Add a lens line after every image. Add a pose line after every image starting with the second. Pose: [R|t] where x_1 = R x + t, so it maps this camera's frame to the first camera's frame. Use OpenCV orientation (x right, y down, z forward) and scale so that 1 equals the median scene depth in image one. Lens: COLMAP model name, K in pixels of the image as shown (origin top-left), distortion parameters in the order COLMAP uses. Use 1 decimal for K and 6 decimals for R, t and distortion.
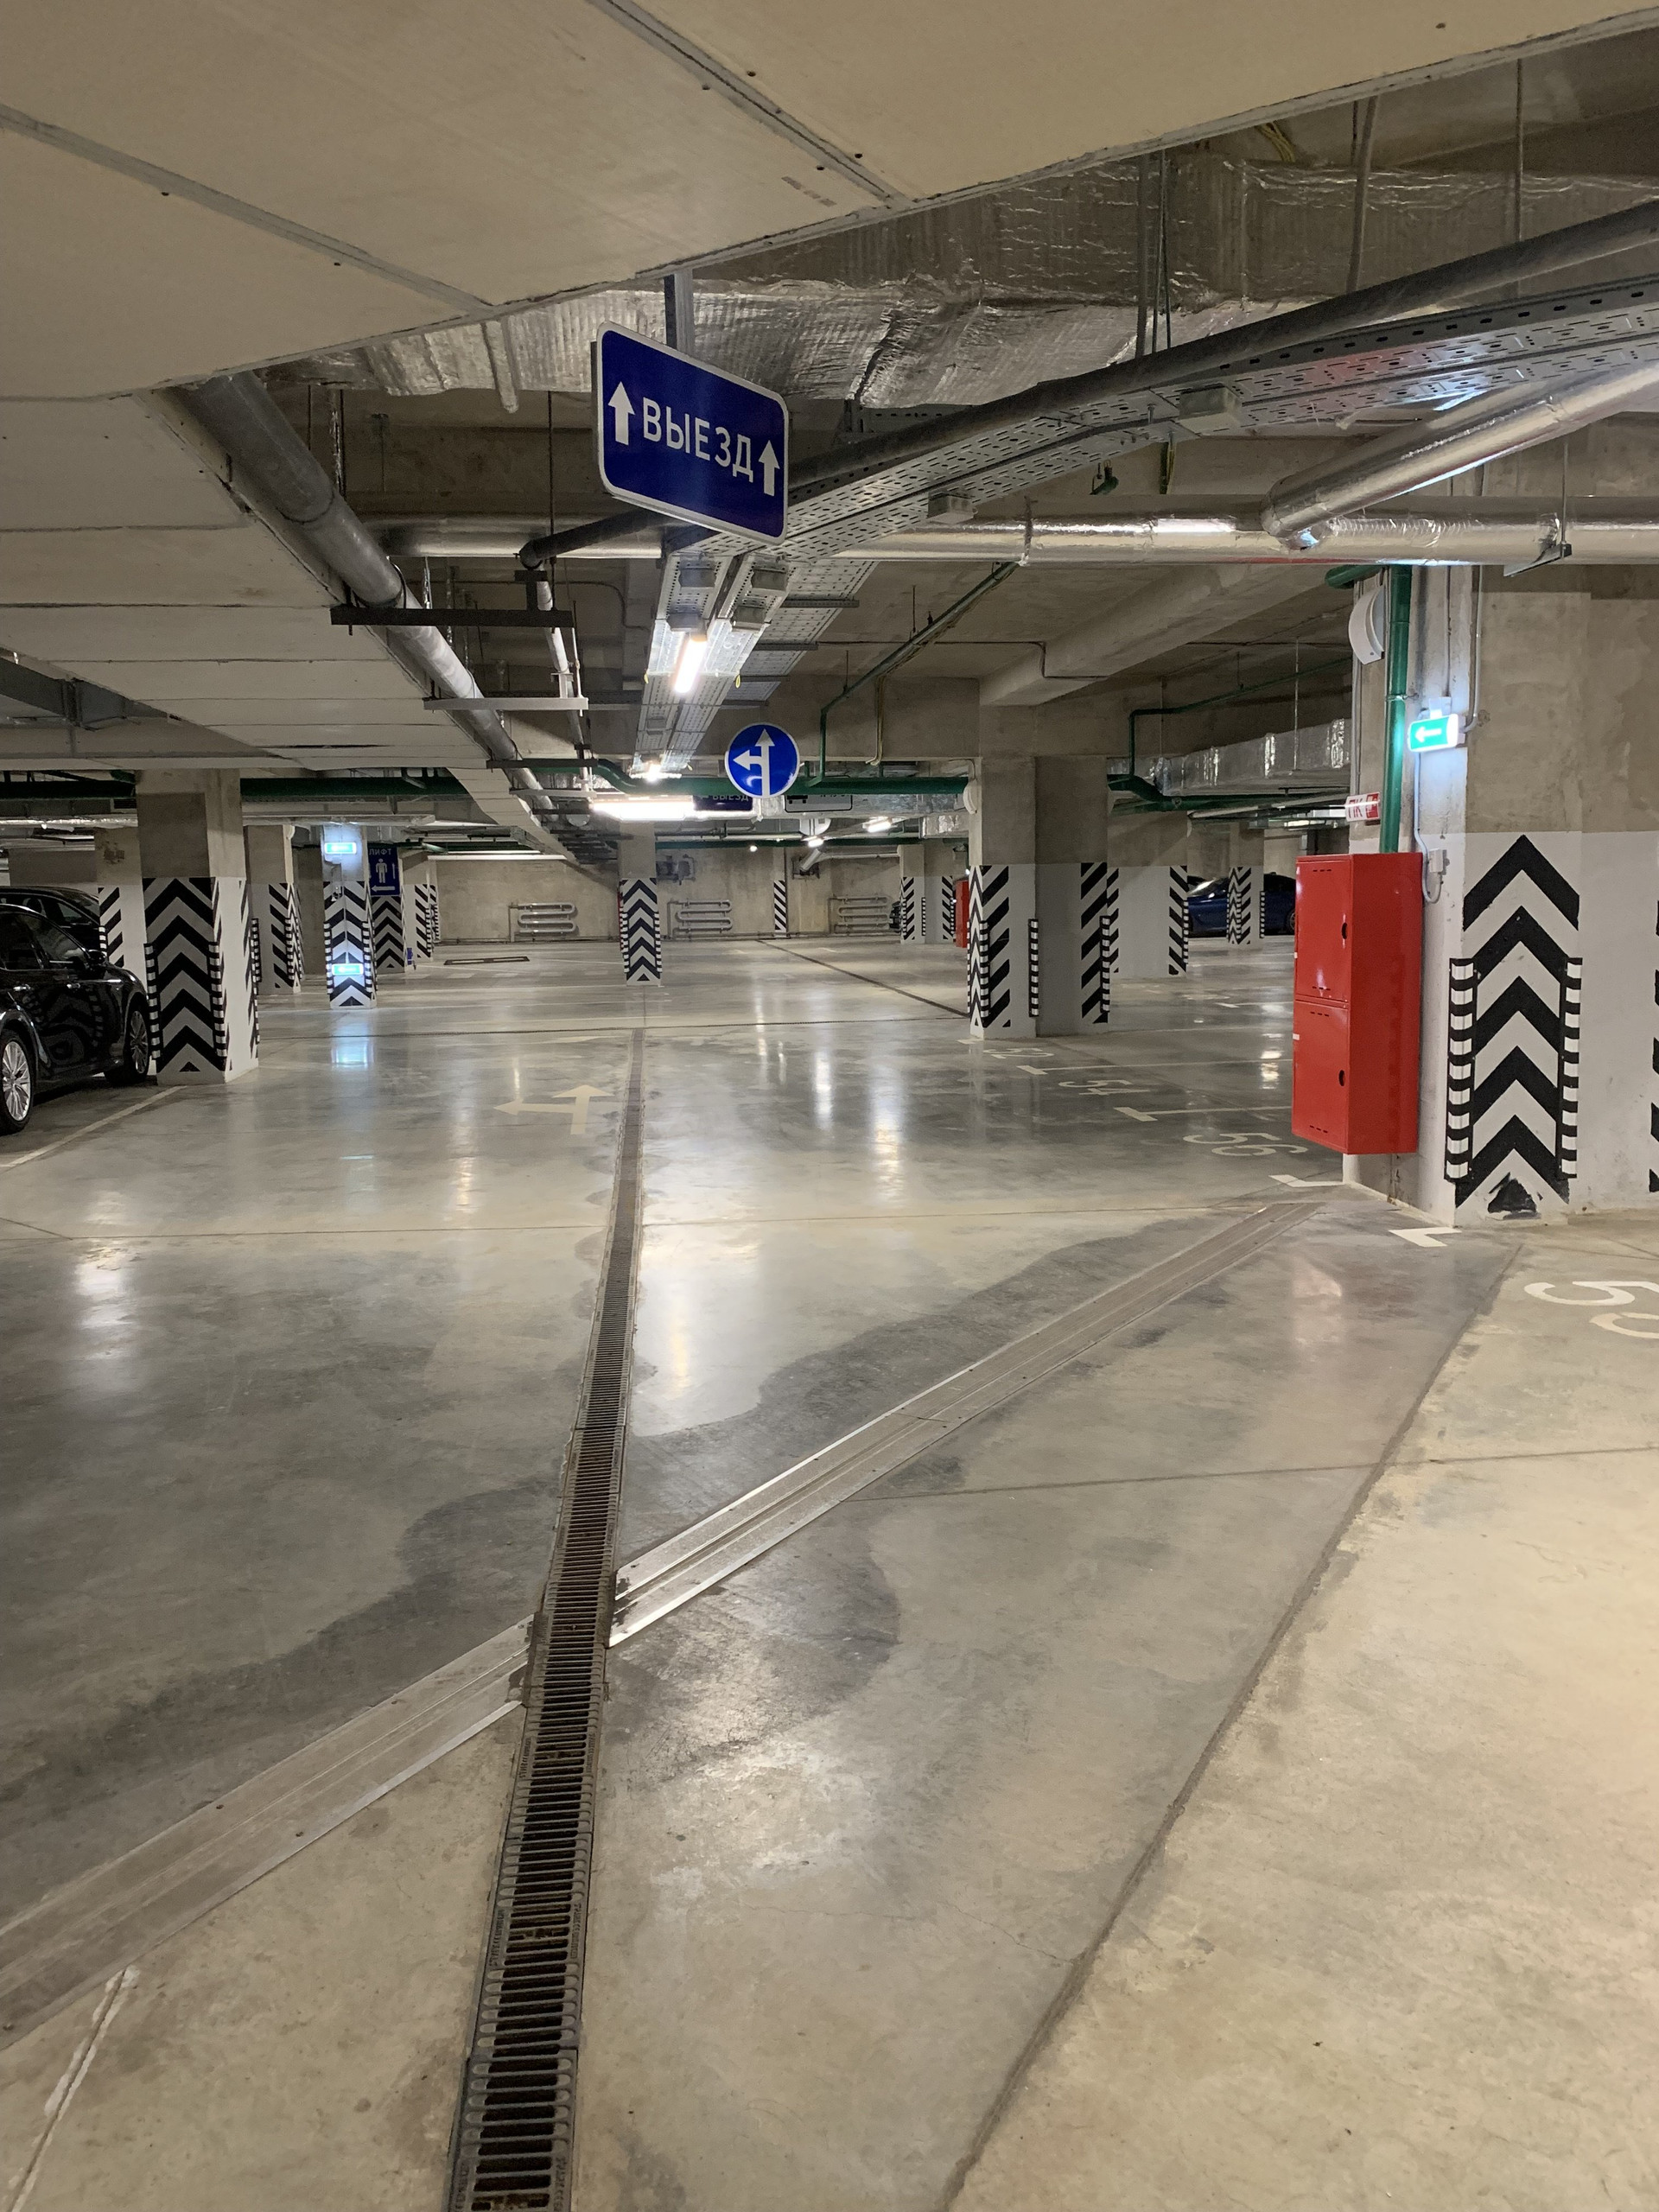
lens RADIAL K [[1661.7, 0, 829.5], [0, 1661.7, 1106.0], [0, 0, 1]] dist [0.156402, -0.001899]
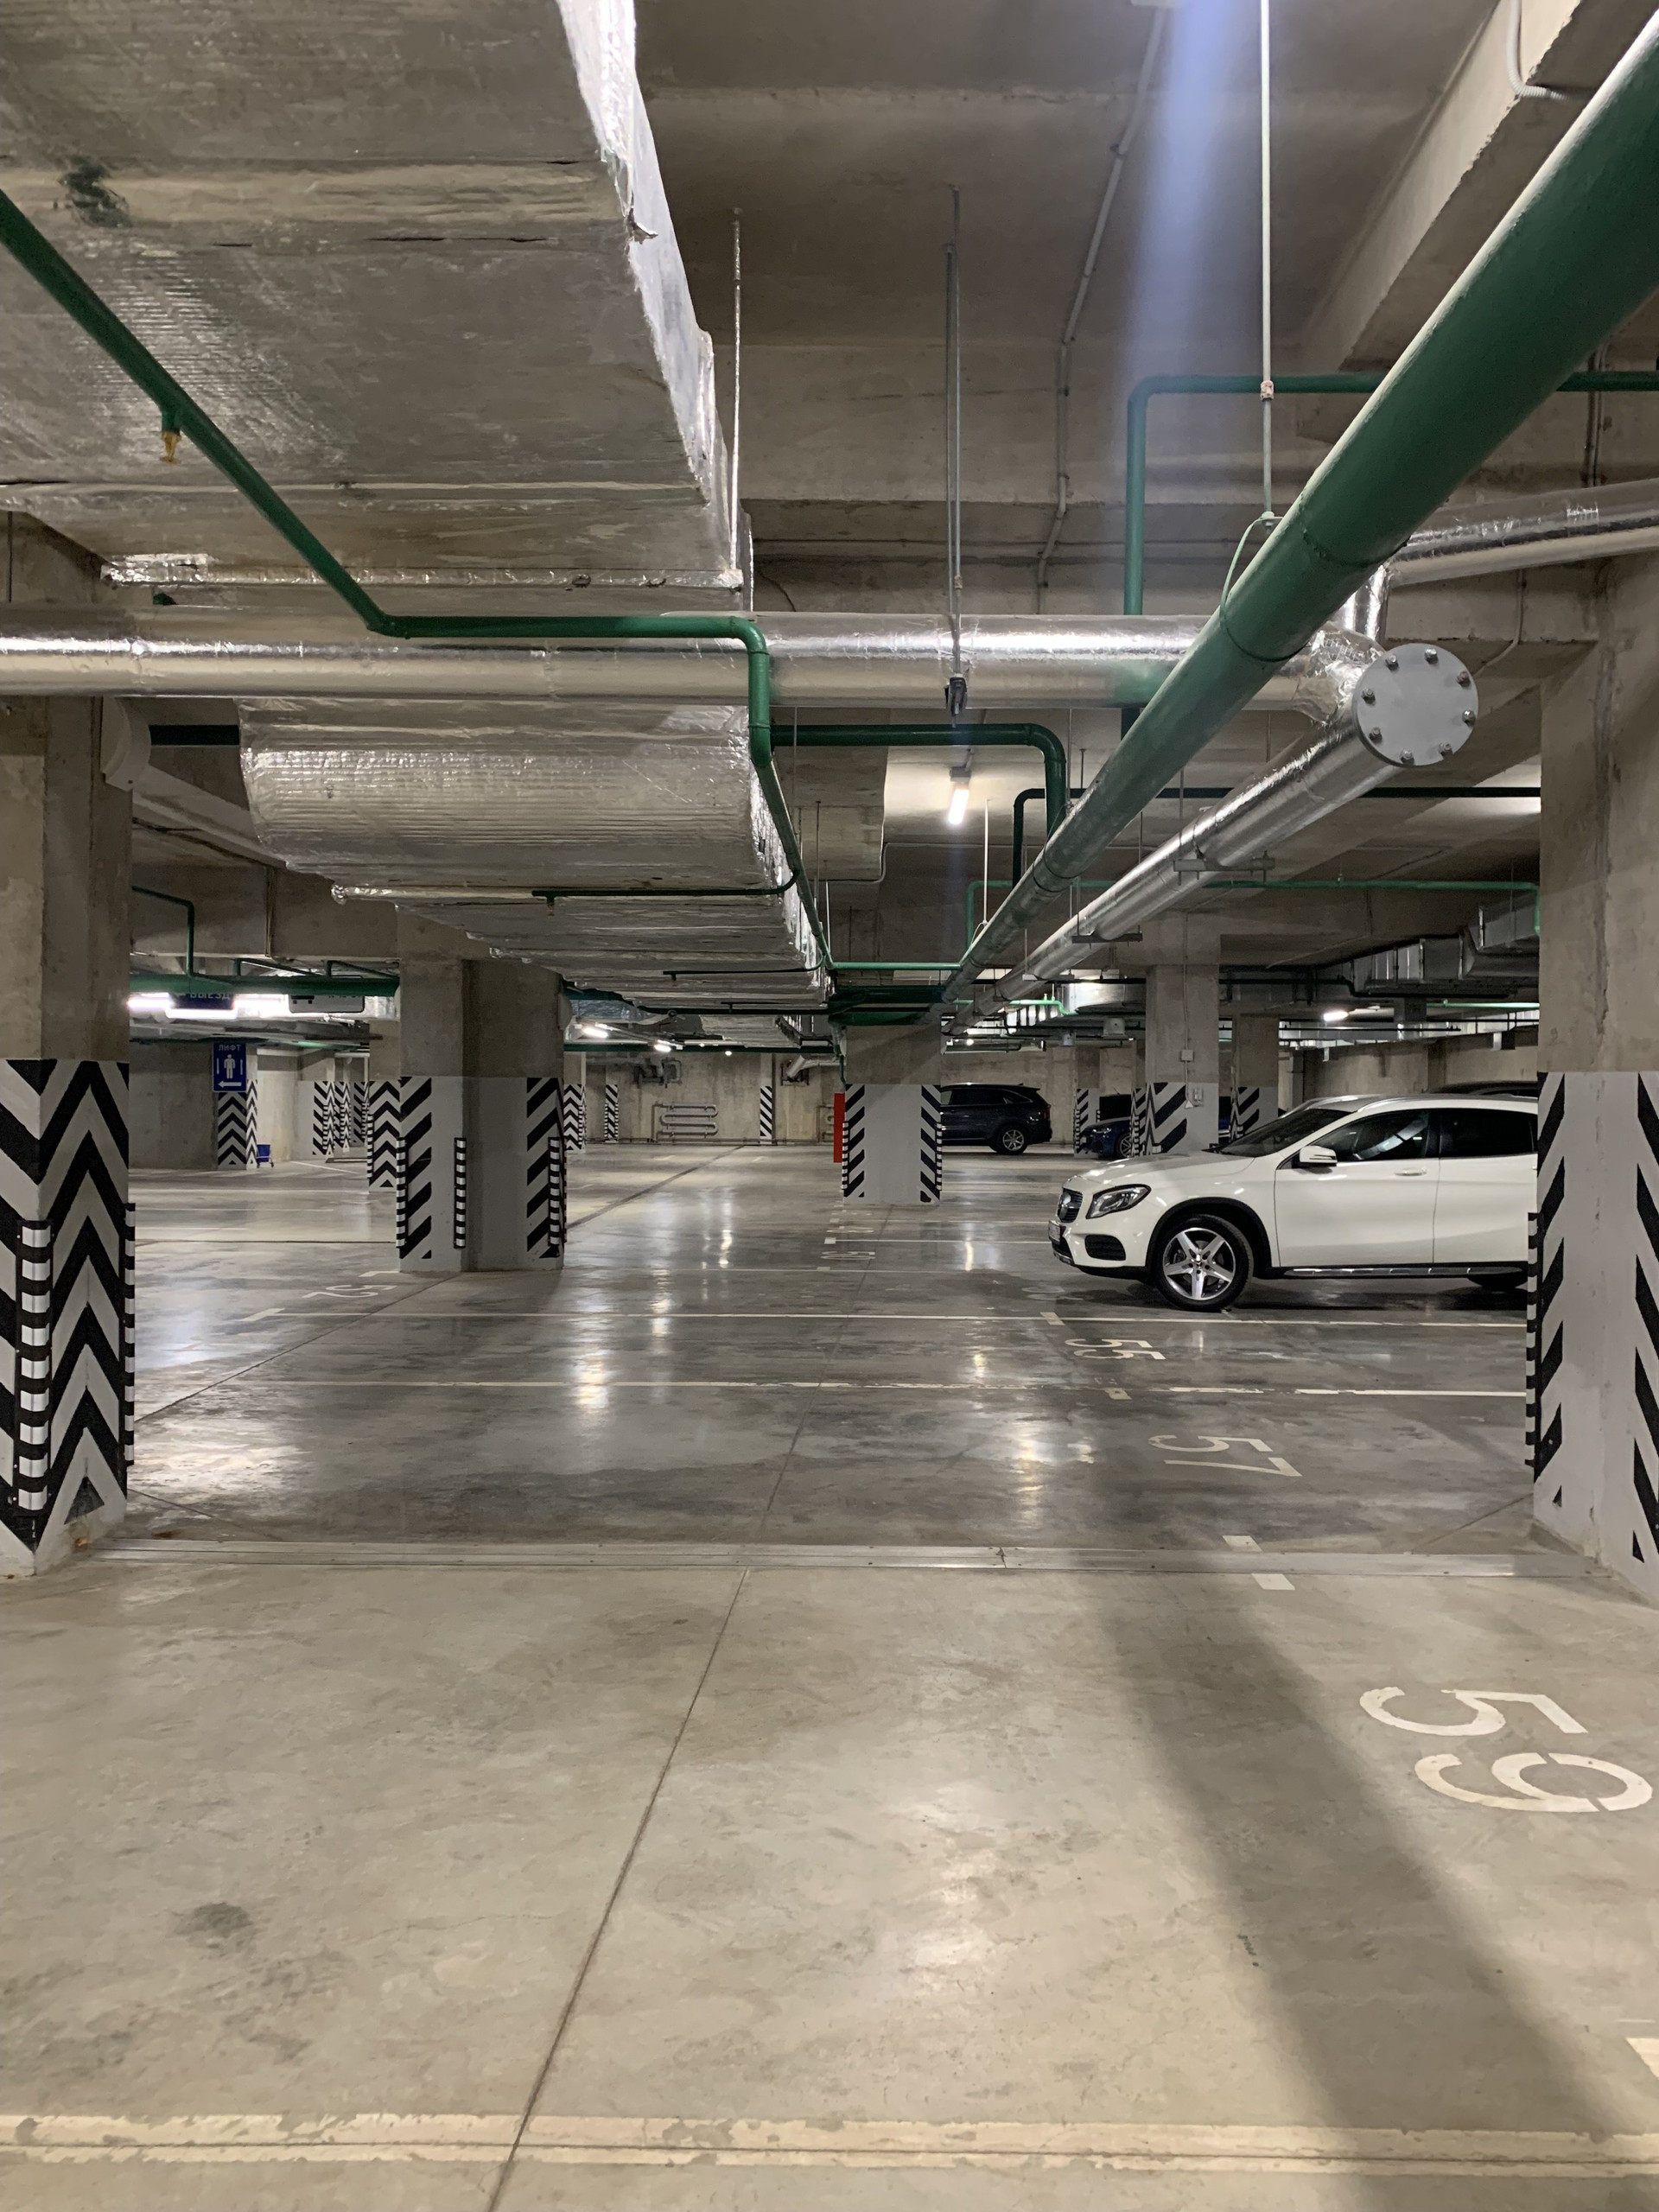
lens RADIAL K [[1685.0, 0, 830.9], [0, 1685.0, 1080.0], [0, 0, 1]] dist [0.025988, -0.019886]
pose [[0.995097, 0.029890, -0.094276, 0.241216], [-0.042547, 0.989898, -0.135247, -0.017736], [0.089281, 0.138595, 0.986317, 0.077612]]
